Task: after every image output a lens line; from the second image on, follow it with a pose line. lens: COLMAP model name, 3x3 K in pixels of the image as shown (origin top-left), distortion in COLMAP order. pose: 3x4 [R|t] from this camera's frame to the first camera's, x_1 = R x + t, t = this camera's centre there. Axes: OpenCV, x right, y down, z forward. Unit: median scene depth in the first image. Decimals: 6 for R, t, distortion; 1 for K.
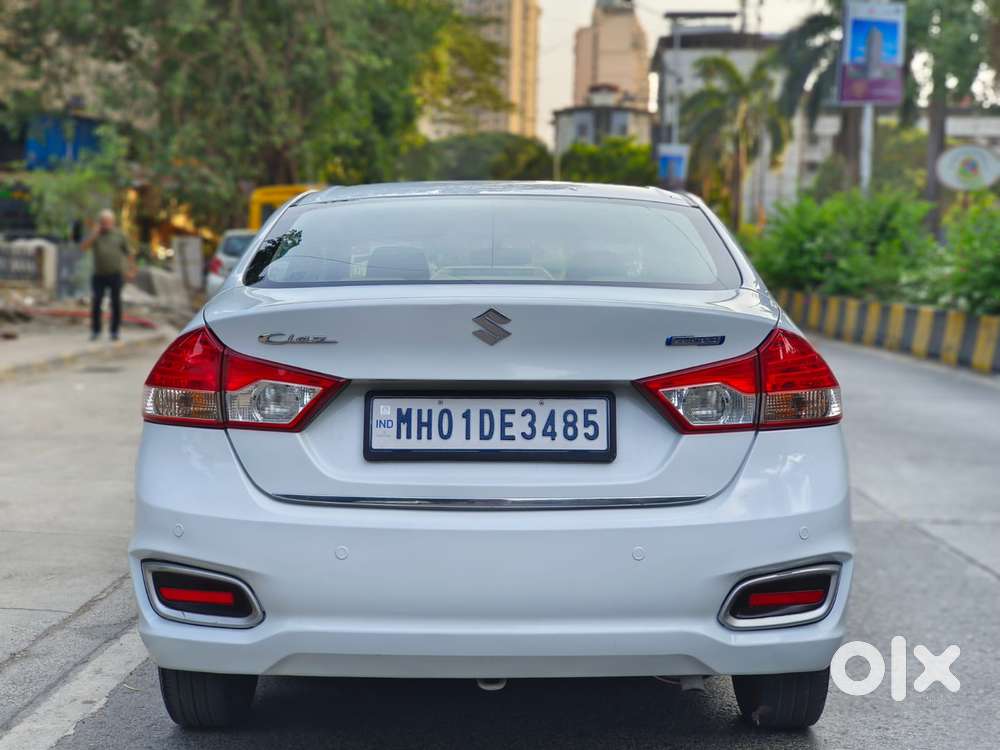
lens RADIAL K [[1402.9, 0, 500.0], [0, 1402.9, 417.9], [0, 0, 1]] dist [0.257735, -1.145671]
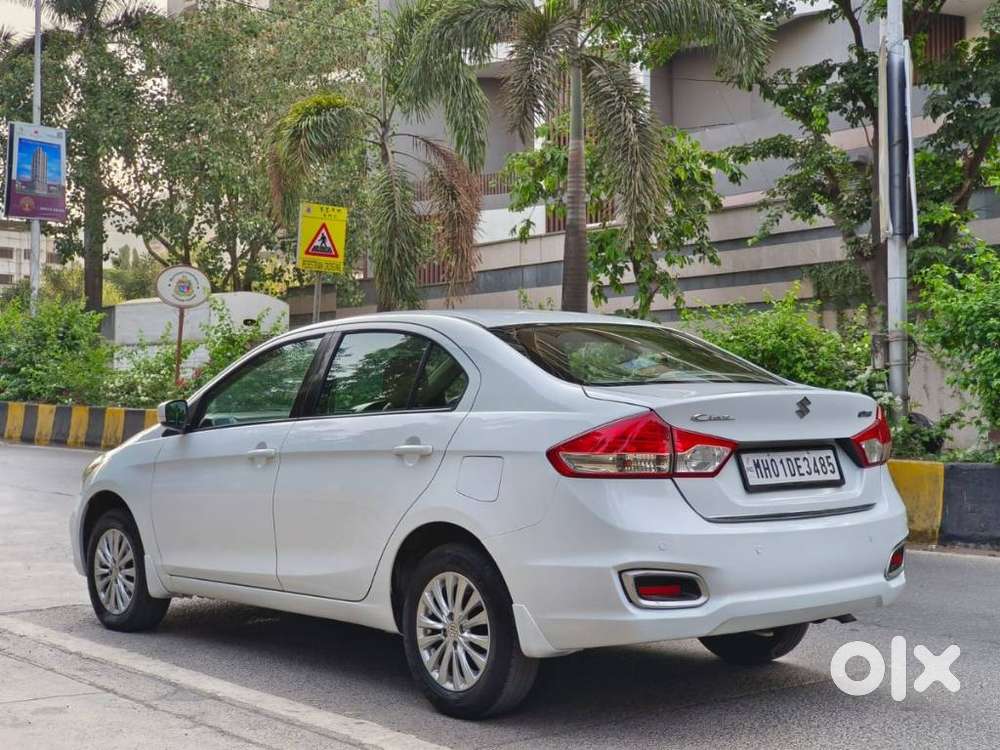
lens RADIAL K [[1402.9, 0, 500.0], [0, 1402.9, 417.9], [0, 0, 1]] dist [0.257735, -1.145671]
pose [[0.772526, -0.022908, 0.634570, -0.709325], [0.070657, 0.996244, -0.050053, 0.003228], [-0.631040, 0.083504, 0.771243, -0.035413]]
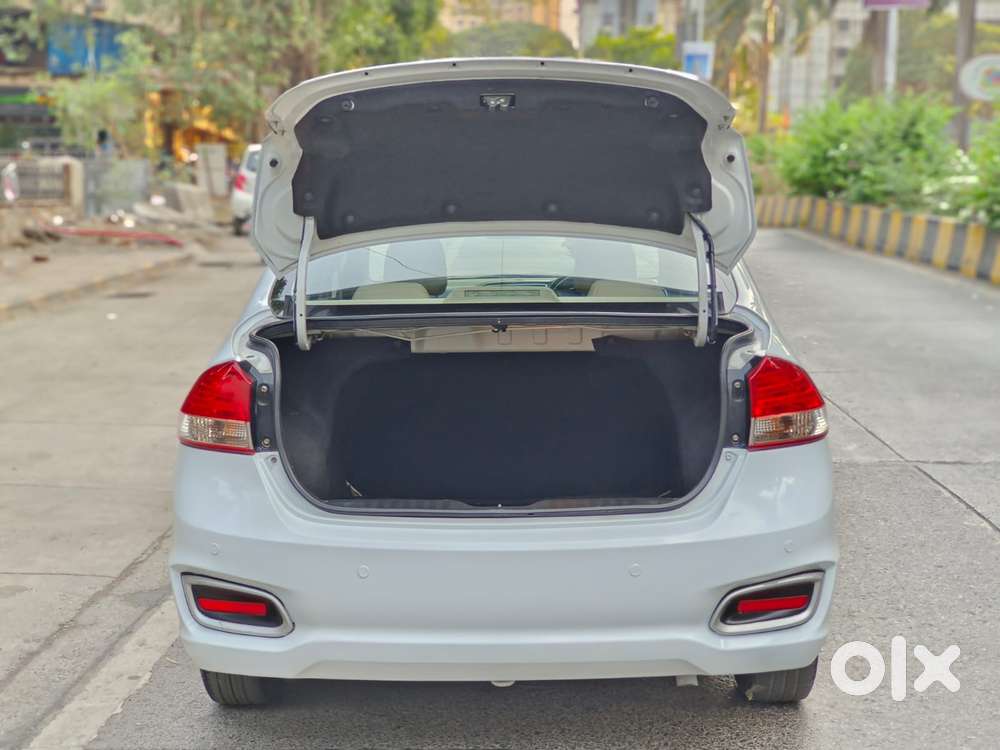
lens RADIAL K [[1402.9, 0, 500.0], [0, 1402.9, 417.9], [0, 0, 1]] dist [0.257735, -1.145671]
pose [[0.999784, -0.006087, -0.019885, 0.008711], [0.007717, 0.996521, 0.082981, -0.059969], [0.019311, -0.083116, 0.996353, -0.041421]]
